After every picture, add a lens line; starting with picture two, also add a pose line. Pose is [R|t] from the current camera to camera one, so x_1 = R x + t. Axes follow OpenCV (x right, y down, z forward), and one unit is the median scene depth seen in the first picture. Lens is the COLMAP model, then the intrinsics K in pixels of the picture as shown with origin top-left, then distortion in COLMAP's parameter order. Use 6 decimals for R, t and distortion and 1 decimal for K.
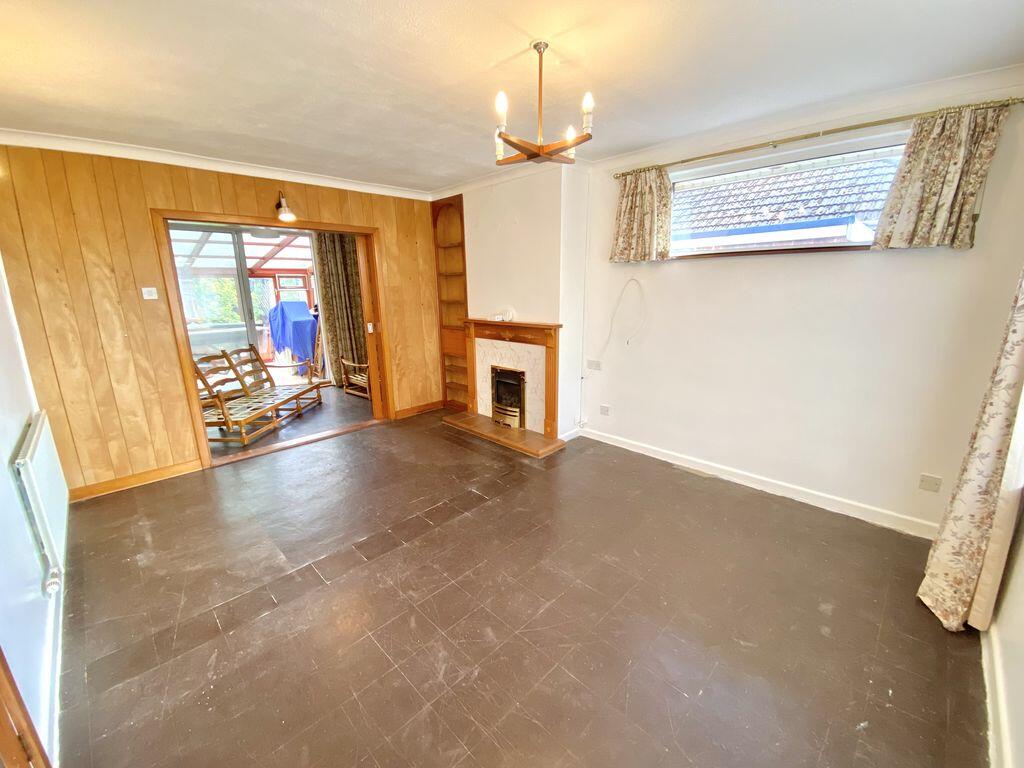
lens RADIAL K [[412.7, 0, 512.2], [0, 412.7, 390.9], [0, 0, 1]] dist [0.024199, -0.026143]
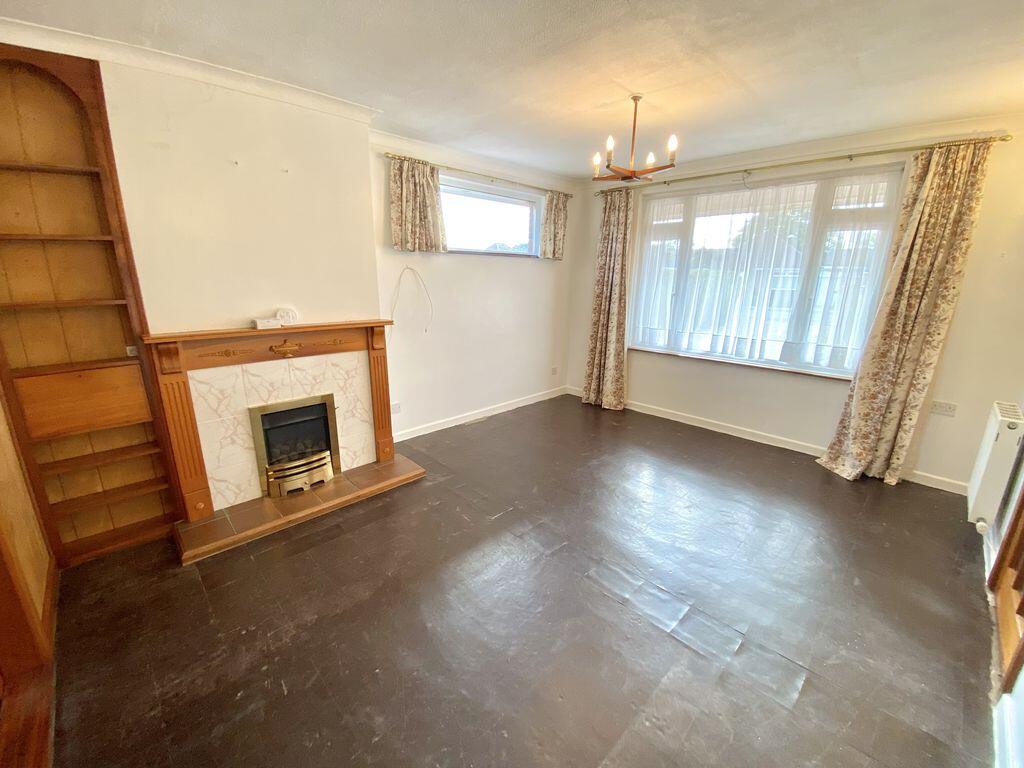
lens RADIAL K [[412.7, 0, 512.2], [0, 412.7, 390.9], [0, 0, 1]] dist [0.024199, -0.026143]
pose [[0.012019, -0.261118, 0.965232, -0.736363], [0.237735, 0.938369, 0.250891, -0.179333], [-0.971256, 0.226454, 0.073355, 0.737737]]
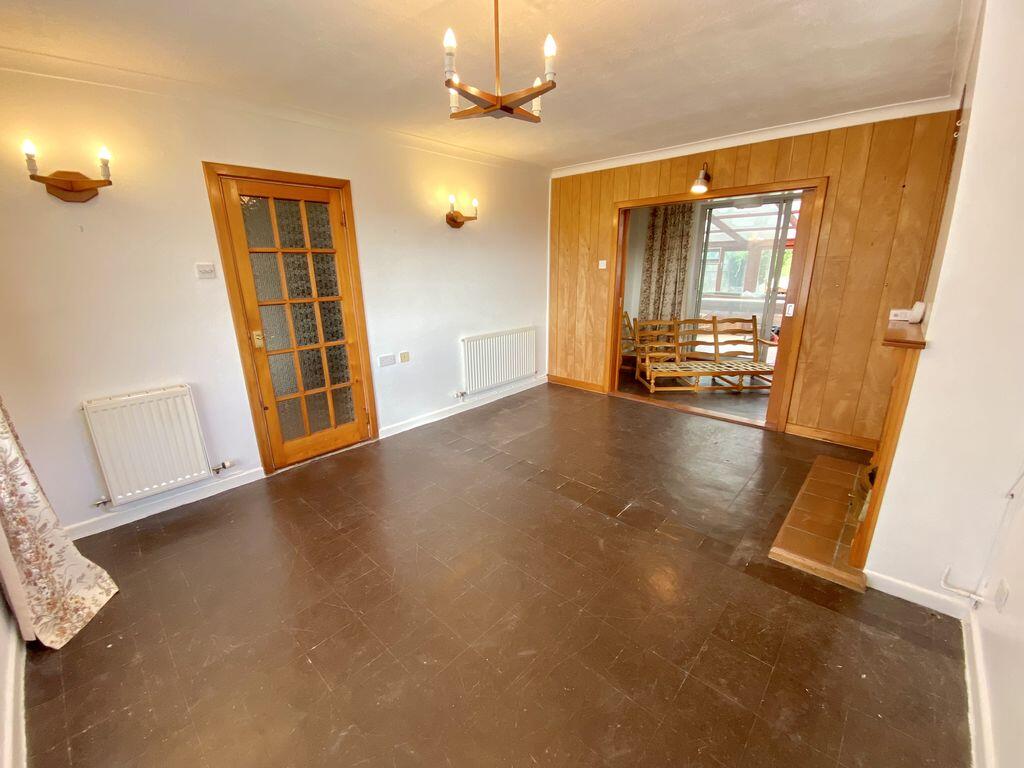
lens RADIAL K [[412.7, 0, 512.2], [0, 412.7, 390.9], [0, 0, 1]] dist [0.024199, -0.026143]
pose [[0.026778, 0.296955, -0.954516, 0.548011], [-0.231175, 0.930814, 0.283095, -0.136770], [0.972543, 0.213080, 0.093574, 0.546948]]
